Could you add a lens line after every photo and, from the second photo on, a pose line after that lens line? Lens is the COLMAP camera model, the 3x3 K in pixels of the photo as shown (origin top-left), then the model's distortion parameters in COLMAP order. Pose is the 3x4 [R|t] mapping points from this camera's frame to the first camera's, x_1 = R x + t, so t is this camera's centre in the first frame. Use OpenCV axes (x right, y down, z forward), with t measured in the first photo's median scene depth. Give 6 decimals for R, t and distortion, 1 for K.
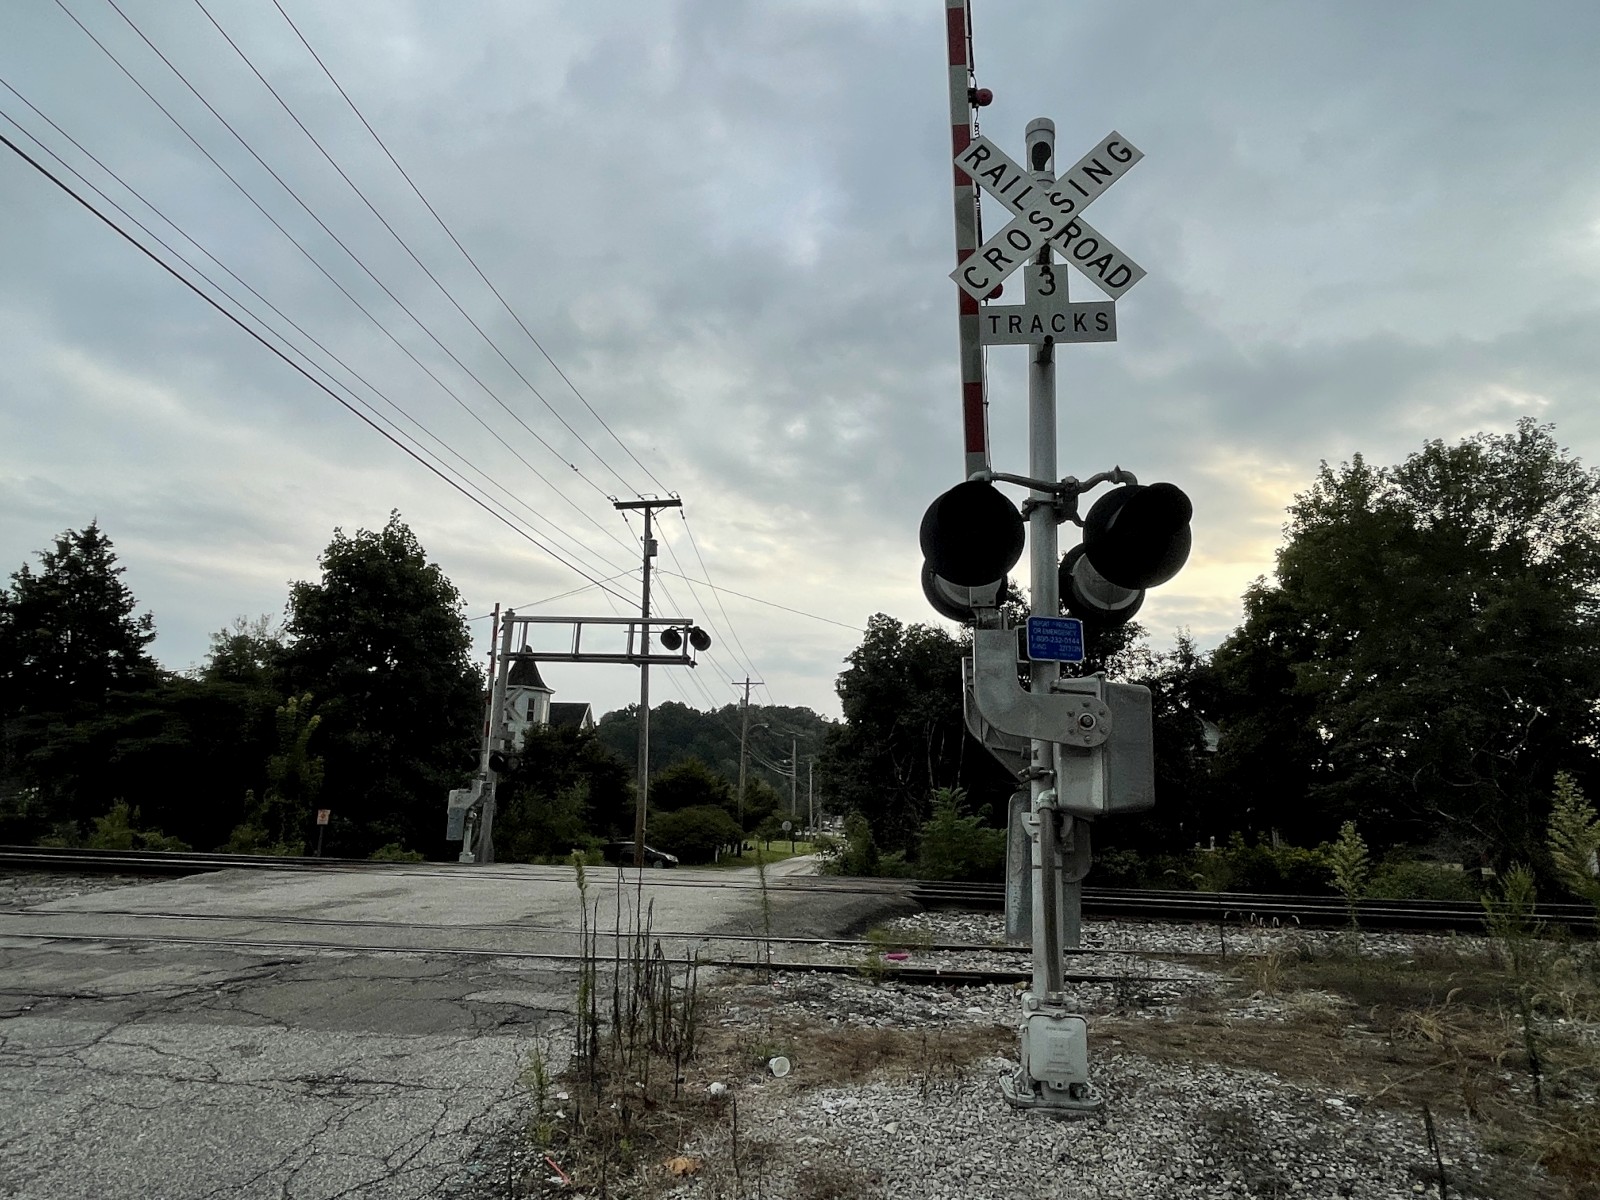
lens RADIAL K [[973.9, 0, 806.7], [0, 973.9, 598.6], [0, 0, 1]] dist [-0.001728, -0.000456]
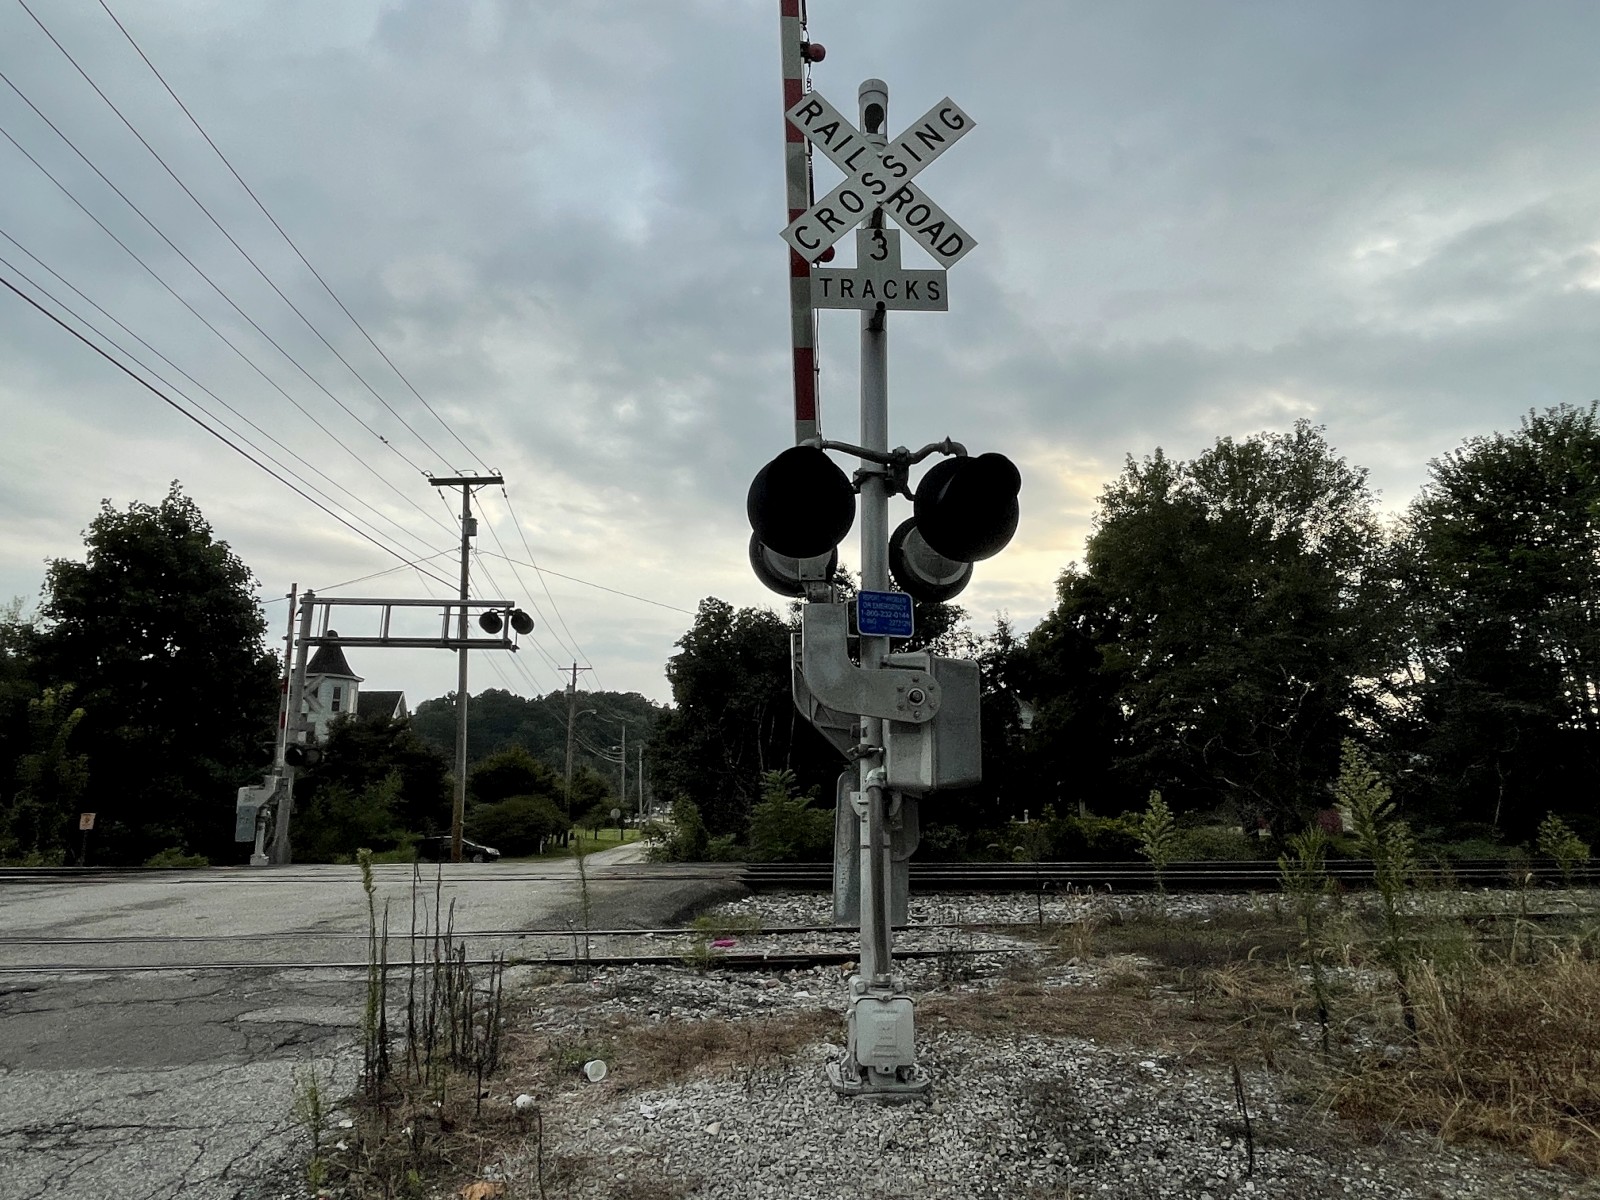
lens RADIAL K [[973.9, 0, 806.7], [0, 973.9, 598.6], [0, 0, 1]] dist [-0.001728, -0.000456]
pose [[0.985174, 0.003158, 0.171532, 0.006985], [-0.005851, 0.999867, 0.015197, 0.008183], [-0.171461, -0.015975, 0.985061, 0.034940]]
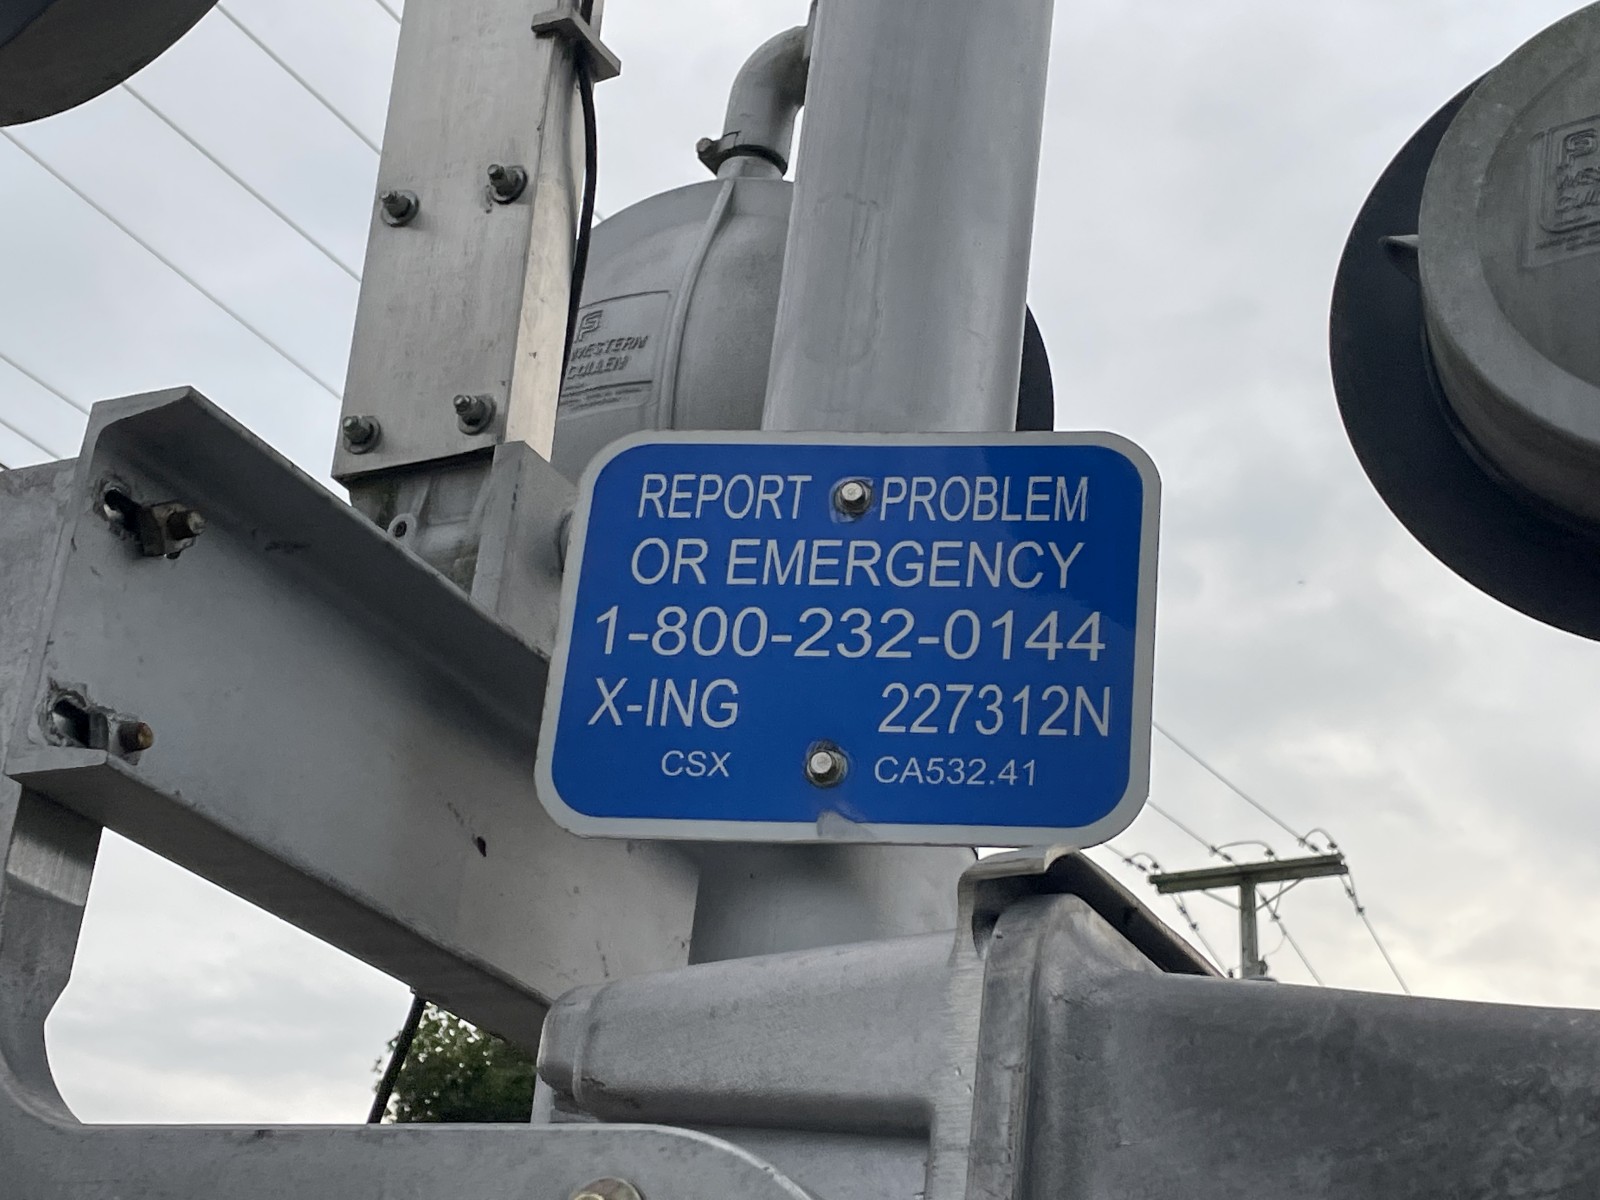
lens RADIAL K [[2562.1, 0, 798.2], [0, 2562.1, 517.9], [0, 0, 1]] dist [0.118774, -0.218576]
pose [[0.923526, -0.122739, -0.363367, 0.232893], [0.027773, 0.966325, -0.255820, 0.065848], [0.382530, 0.226164, 0.895835, 0.505577]]
